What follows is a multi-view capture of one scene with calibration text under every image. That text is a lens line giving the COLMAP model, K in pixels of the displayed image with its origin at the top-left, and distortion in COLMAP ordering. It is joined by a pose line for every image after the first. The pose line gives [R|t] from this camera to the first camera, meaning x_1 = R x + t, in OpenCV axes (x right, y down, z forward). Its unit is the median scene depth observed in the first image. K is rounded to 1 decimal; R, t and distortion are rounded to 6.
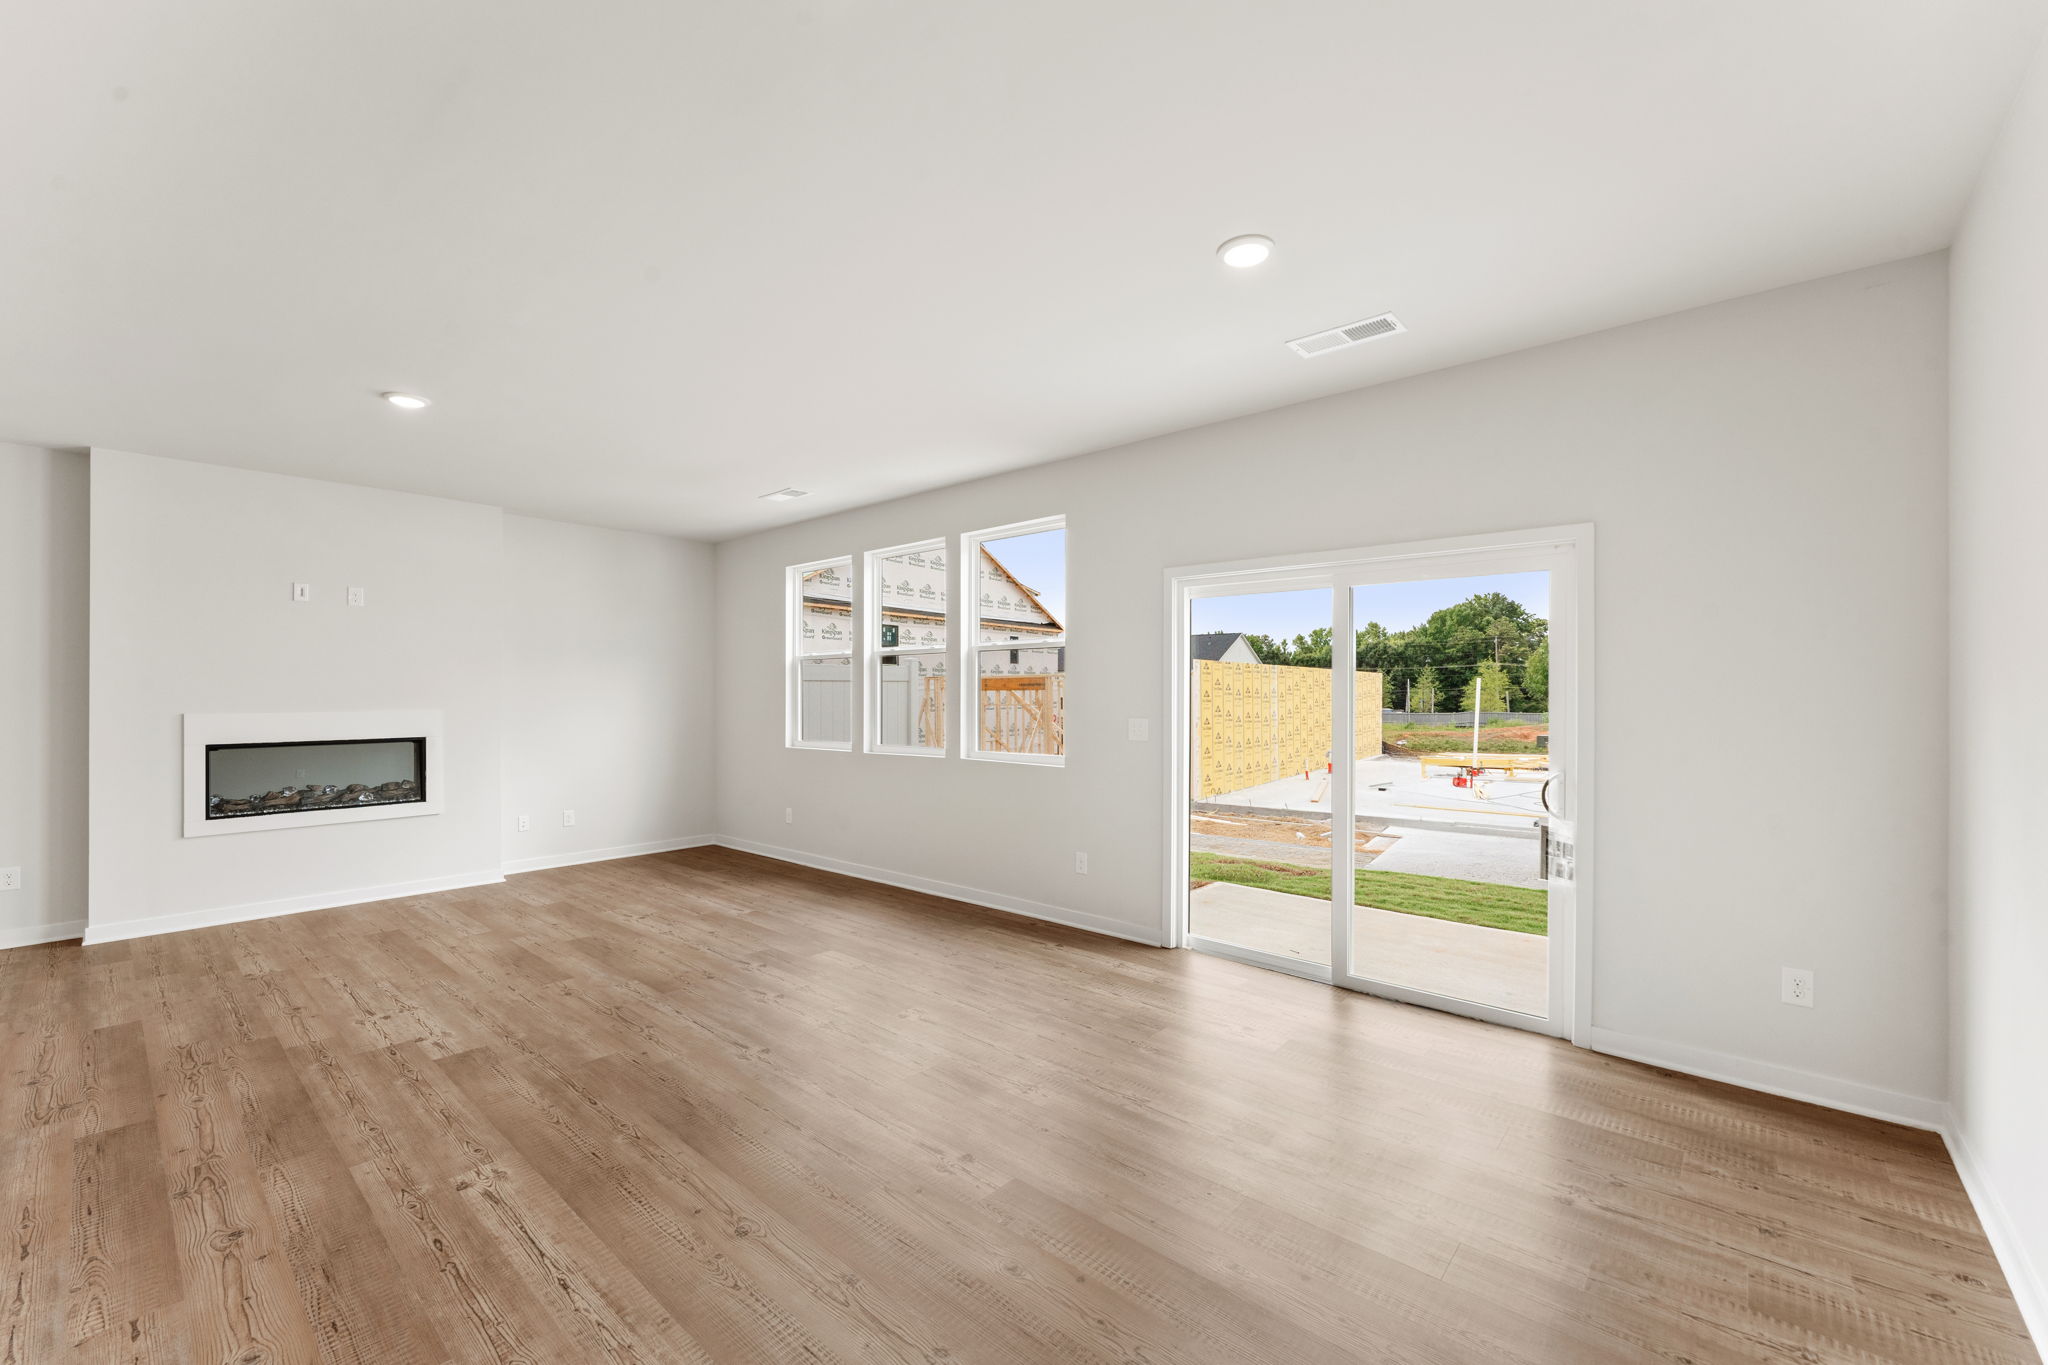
lens RADIAL K [[818.5, 0, 1022.2], [0, 818.5, 703.2], [0, 0, 1]] dist [-0.001033, -0.000314]
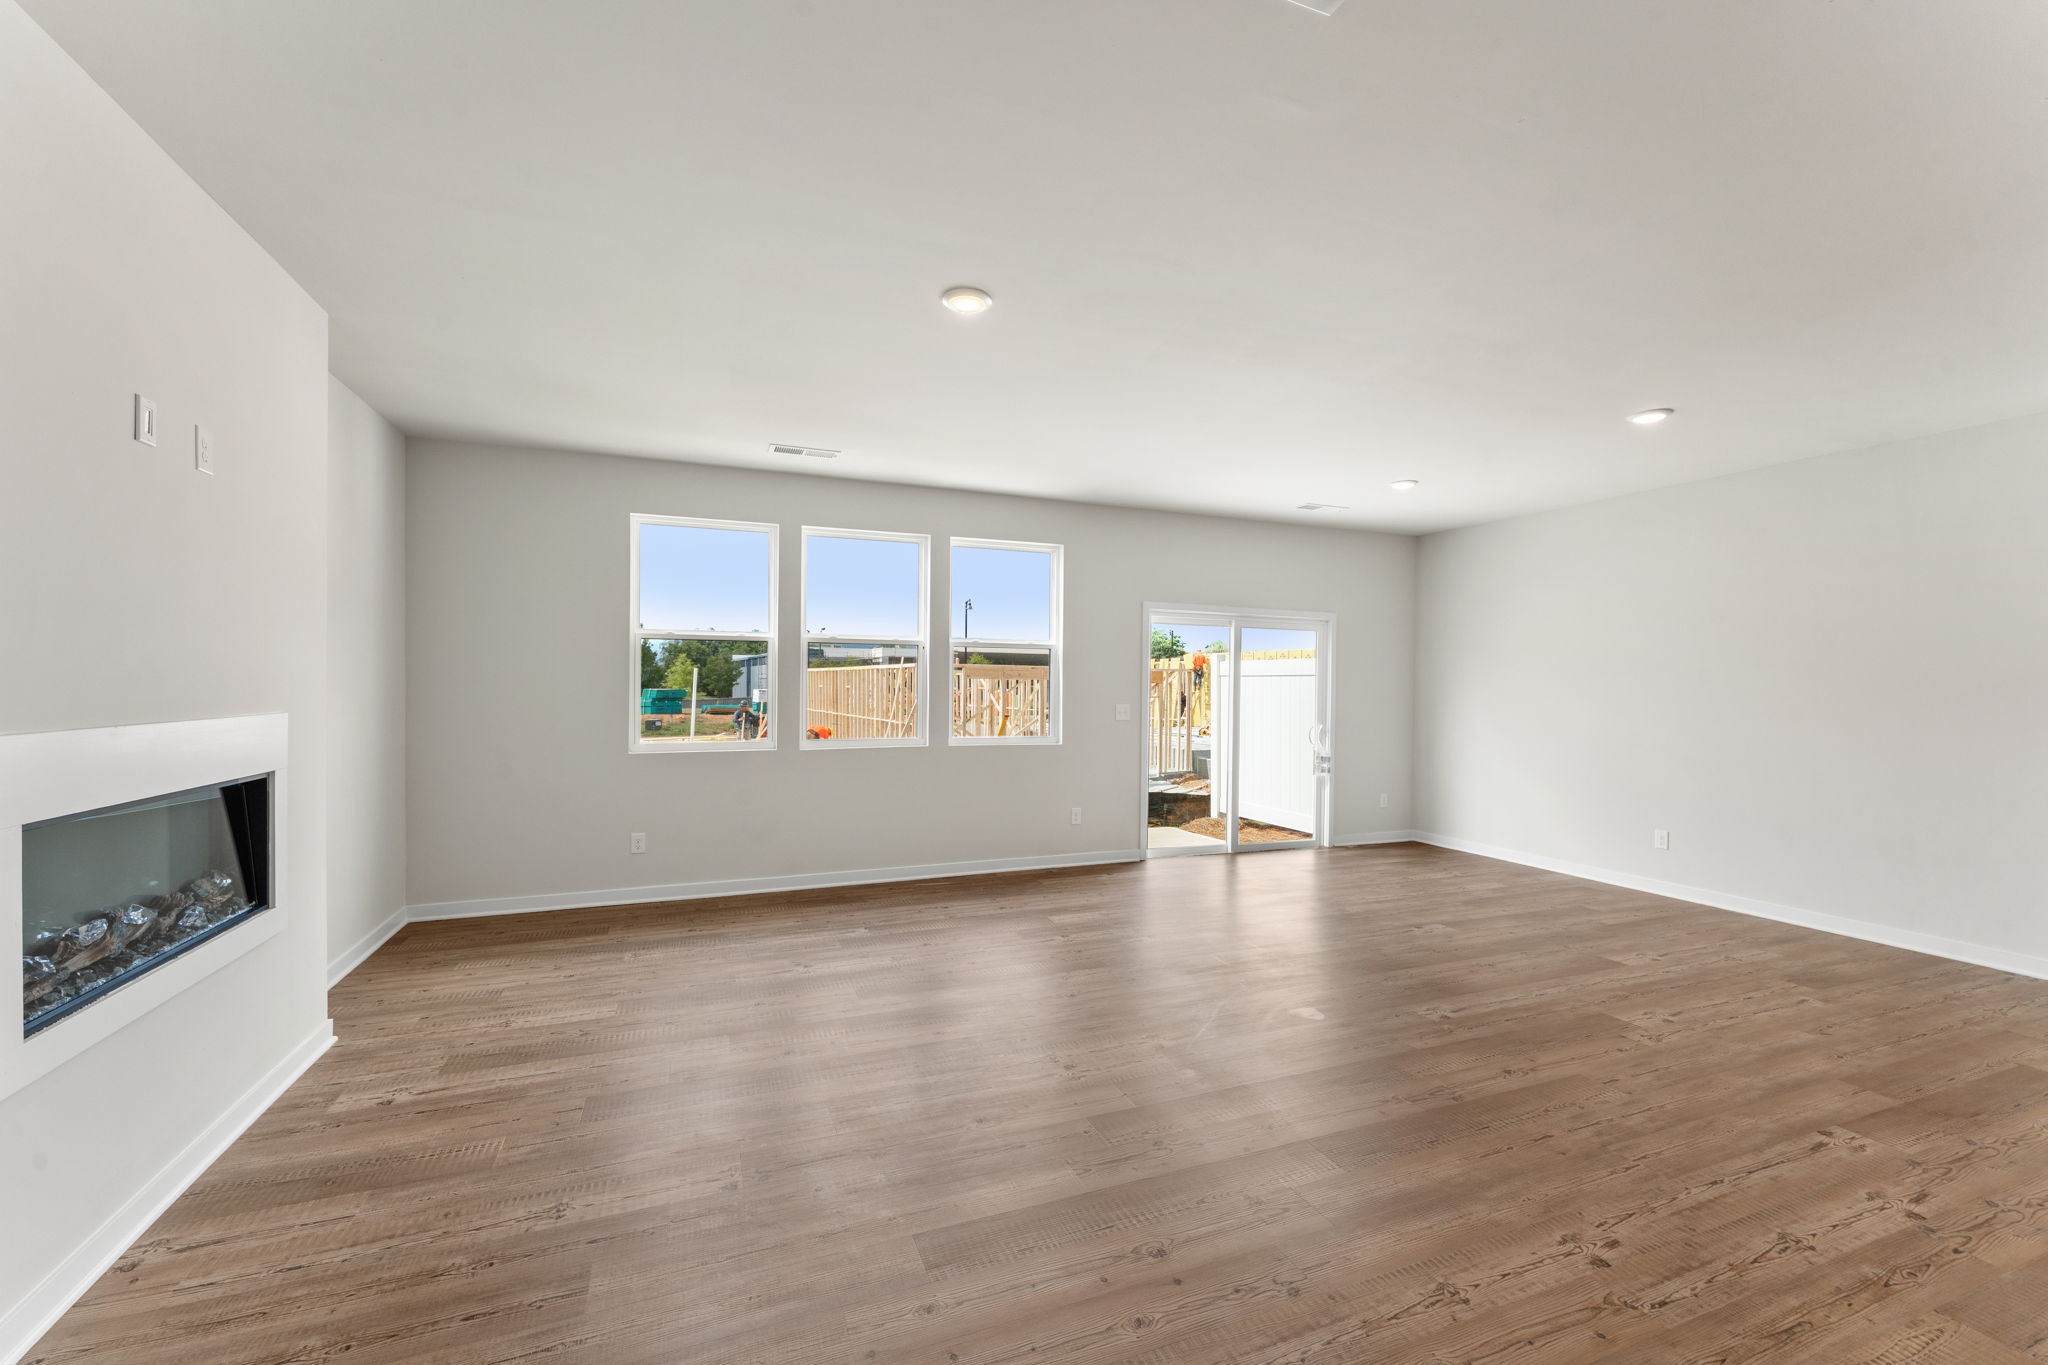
lens RADIAL K [[829.5, 0, 1018.9], [0, 829.5, 707.6], [0, 0, 1]] dist [-0.001112, -0.000155]
pose [[0.454968, -0.017605, 0.890334, -1.099033], [-0.000552, 0.999799, 0.020052, -0.002995], [-0.890507, -0.009615, 0.454867, 0.465910]]
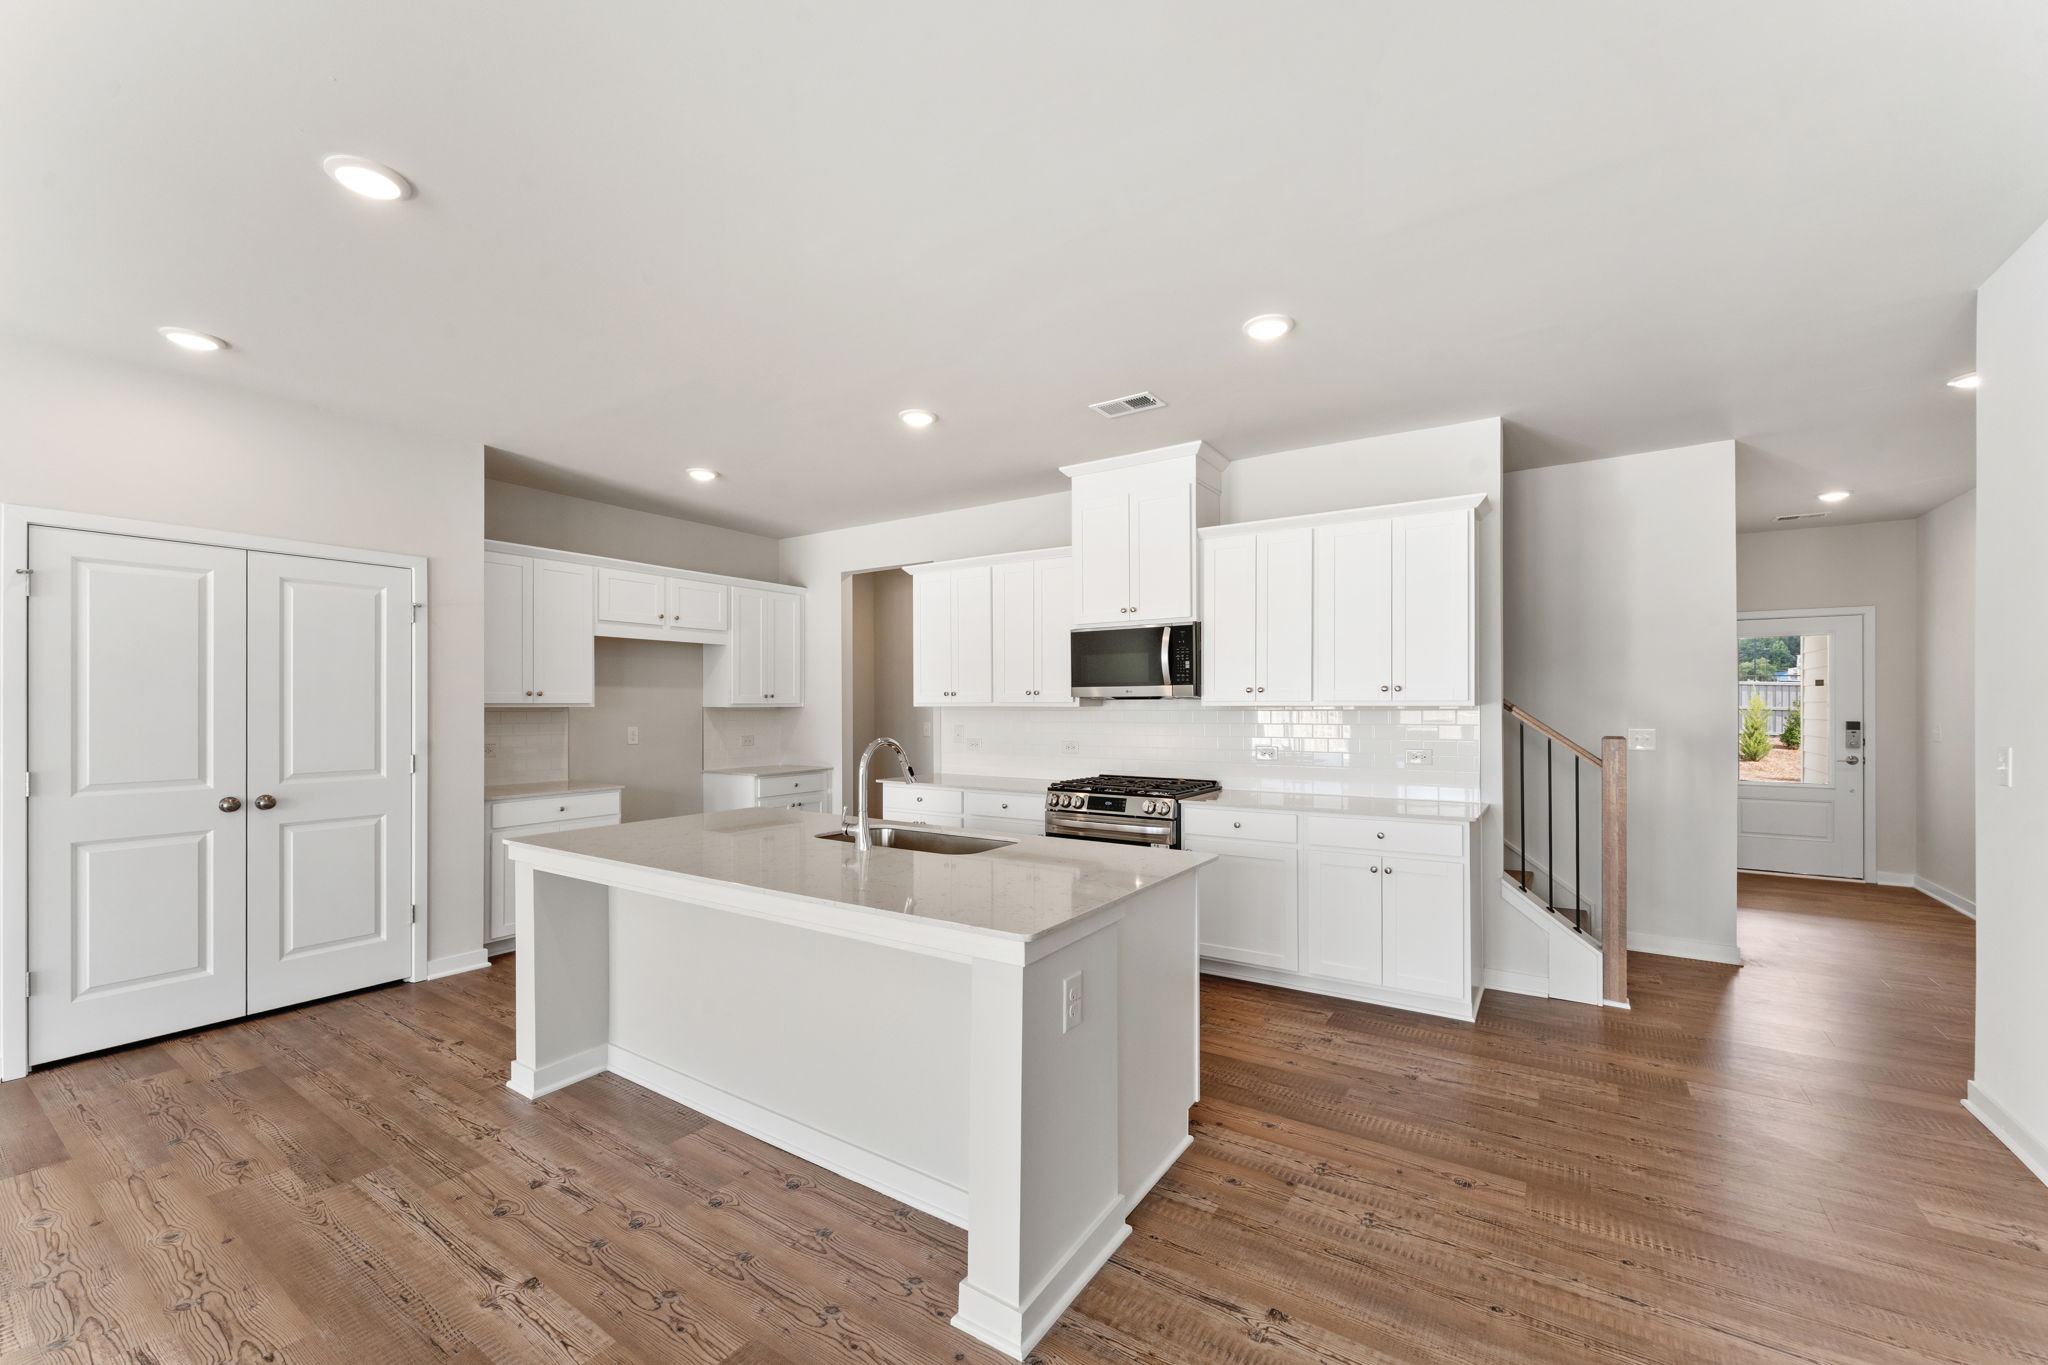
lens RADIAL K [[818.5, 0, 1022.2], [0, 818.5, 703.2], [0, 0, 1]] dist [-0.001033, -0.000314]
pose [[-0.990888, 0.005130, -0.134594, -0.792699], [0.003984, 0.999954, 0.008782, -0.003564], [0.134633, 0.008166, -0.990862, 0.619392]]
